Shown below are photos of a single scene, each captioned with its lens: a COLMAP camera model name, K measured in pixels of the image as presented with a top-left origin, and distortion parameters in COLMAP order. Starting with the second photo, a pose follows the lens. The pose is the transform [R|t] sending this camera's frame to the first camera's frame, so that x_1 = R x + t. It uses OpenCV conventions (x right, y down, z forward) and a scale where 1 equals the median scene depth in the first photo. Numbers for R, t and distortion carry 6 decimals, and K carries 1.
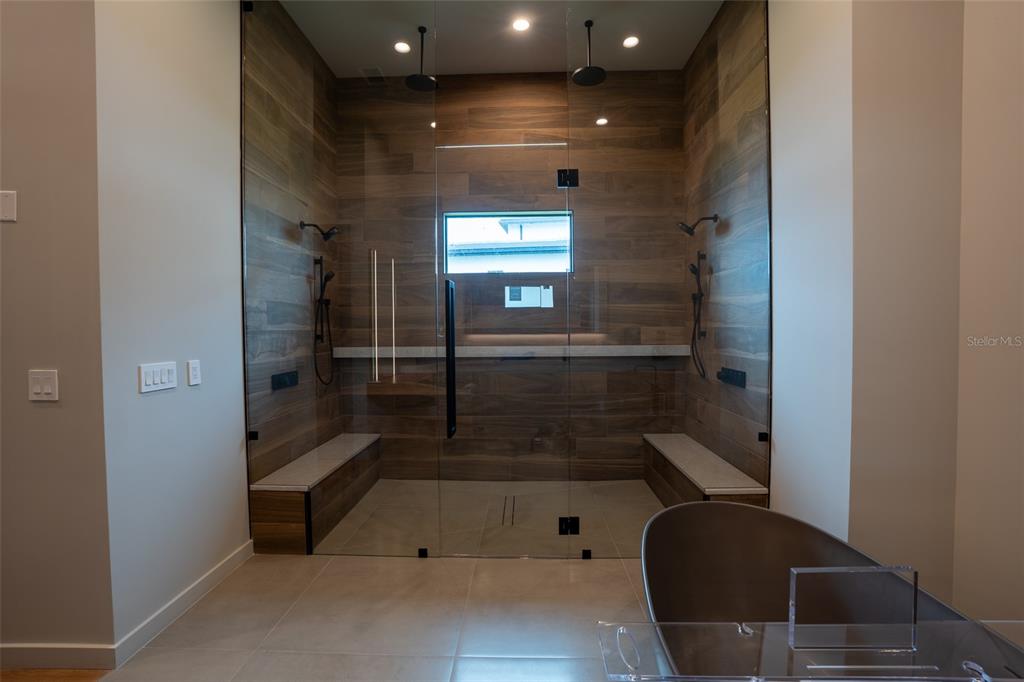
lens RADIAL K [[471.4, 0, 512.0], [0, 471.4, 341.0], [0, 0, 1]] dist [-0.074094, 0.028468]
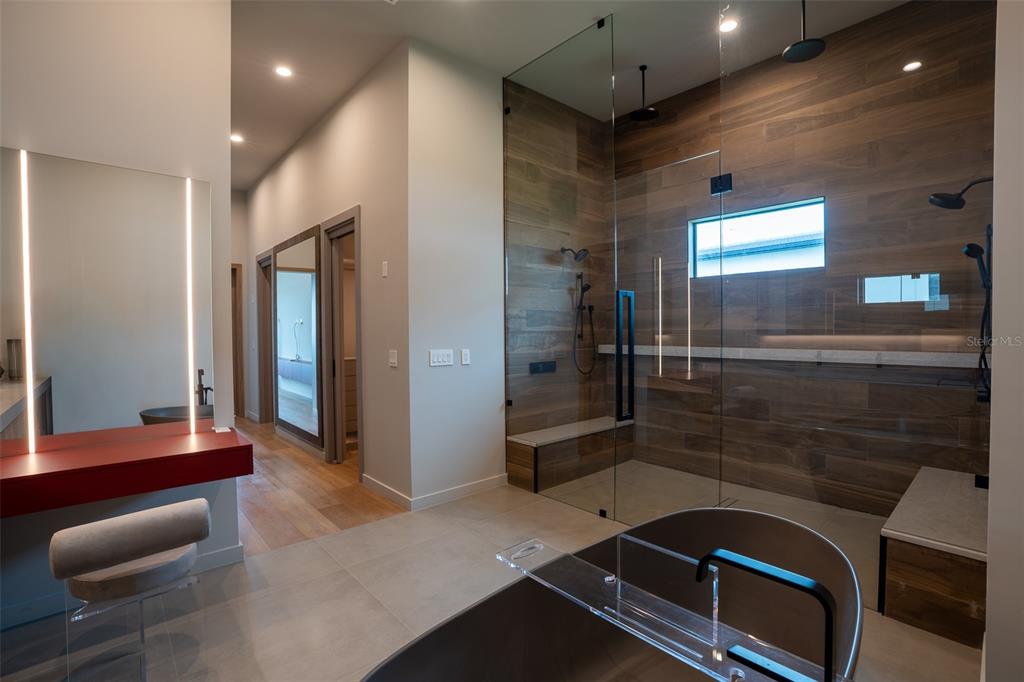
lens RADIAL K [[471.4, 0, 512.0], [0, 471.4, 341.0], [0, 0, 1]] dist [-0.074094, 0.028468]
pose [[0.687290, 0.020419, -0.726096, 0.422888], [-0.018852, 0.999770, 0.010271, -0.005056], [0.726139, 0.006630, 0.687516, -0.018800]]
